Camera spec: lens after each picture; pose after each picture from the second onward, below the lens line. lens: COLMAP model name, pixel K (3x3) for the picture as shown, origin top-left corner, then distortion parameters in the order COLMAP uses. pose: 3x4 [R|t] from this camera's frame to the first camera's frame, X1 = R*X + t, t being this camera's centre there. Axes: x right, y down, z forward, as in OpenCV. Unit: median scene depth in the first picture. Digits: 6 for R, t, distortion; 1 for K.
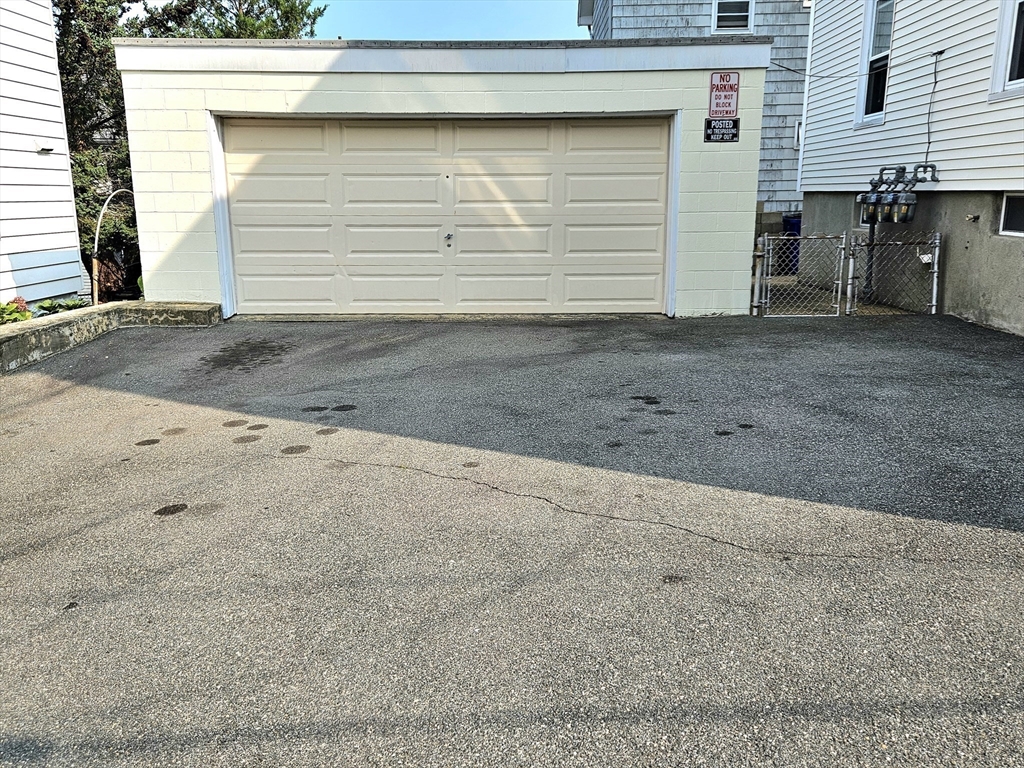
lens RADIAL K [[841.9, 0, 505.1], [0, 841.9, 377.1], [0, 0, 1]] dist [0.053902, -0.002348]
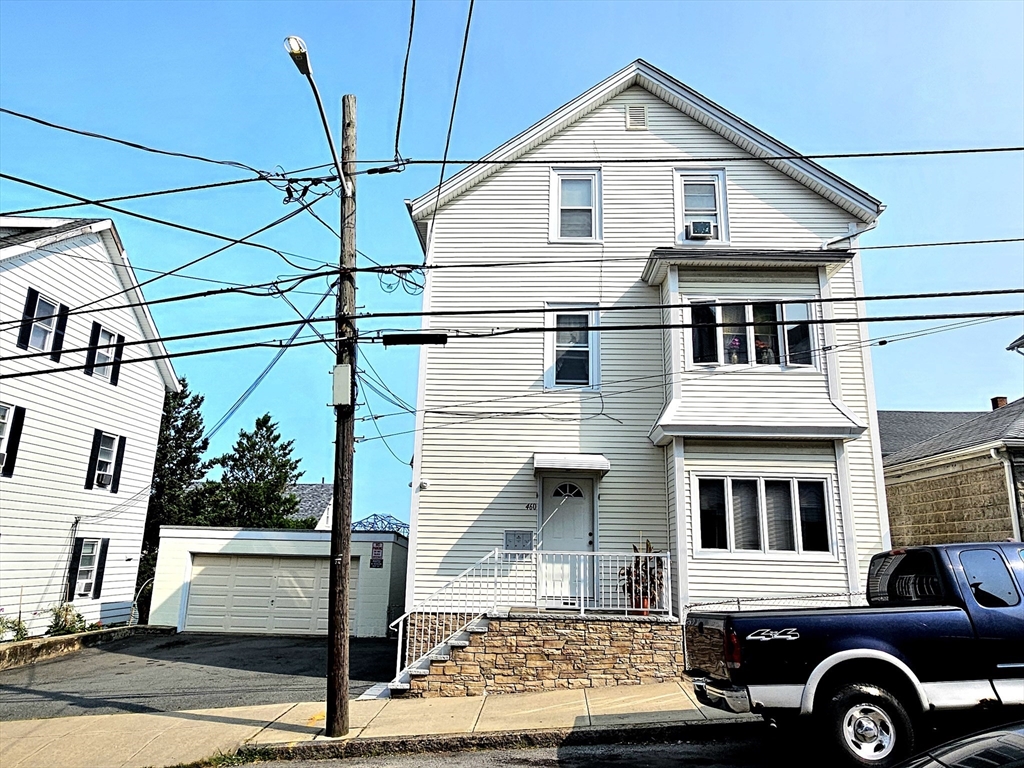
lens RADIAL K [[678.4, 0, 507.8], [0, 678.4, 387.1], [0, 0, 1]] dist [0.002539, 0.001112]
pose [[0.999598, 0.026429, -0.010283, 0.660069], [-0.028249, 0.896015, -0.443124, 0.145151], [-0.002497, 0.443237, 0.896401, -1.144818]]
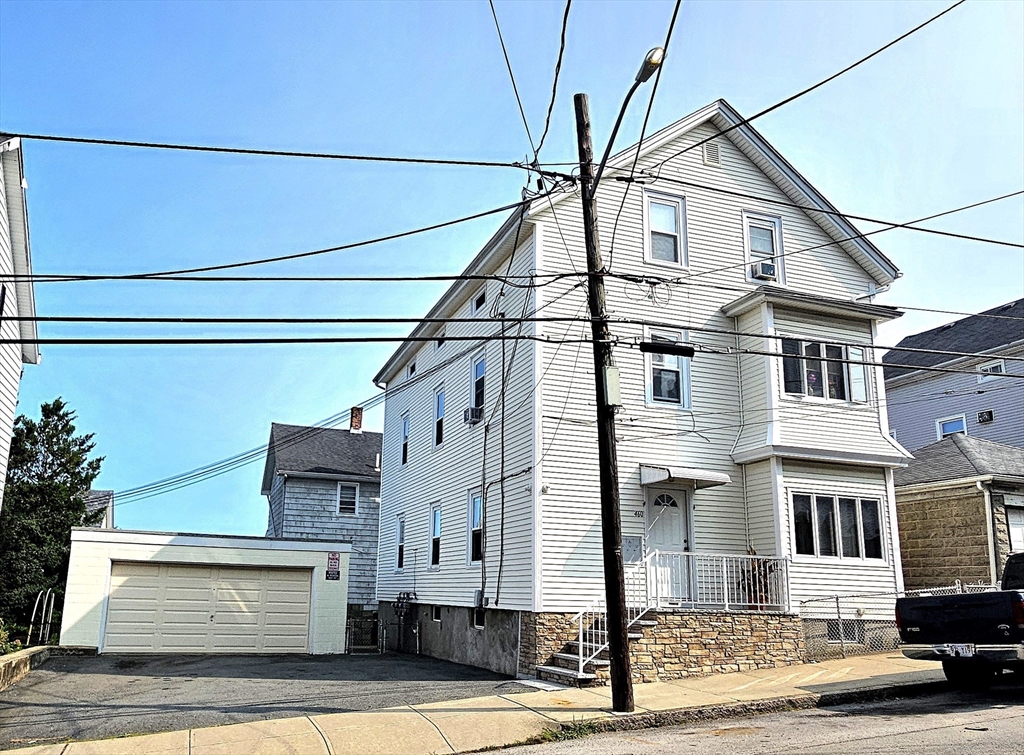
lens RADIAL K [[767.9, 0, 435.7], [0, 767.9, 437.3], [0, 0, 1]] dist [0.004544, 0.003718]
pose [[0.943152, 0.096535, 0.318033, -0.205258], [0.039971, 0.916999, -0.396881, 0.232344], [-0.329949, 0.387032, 0.861011, -1.142364]]
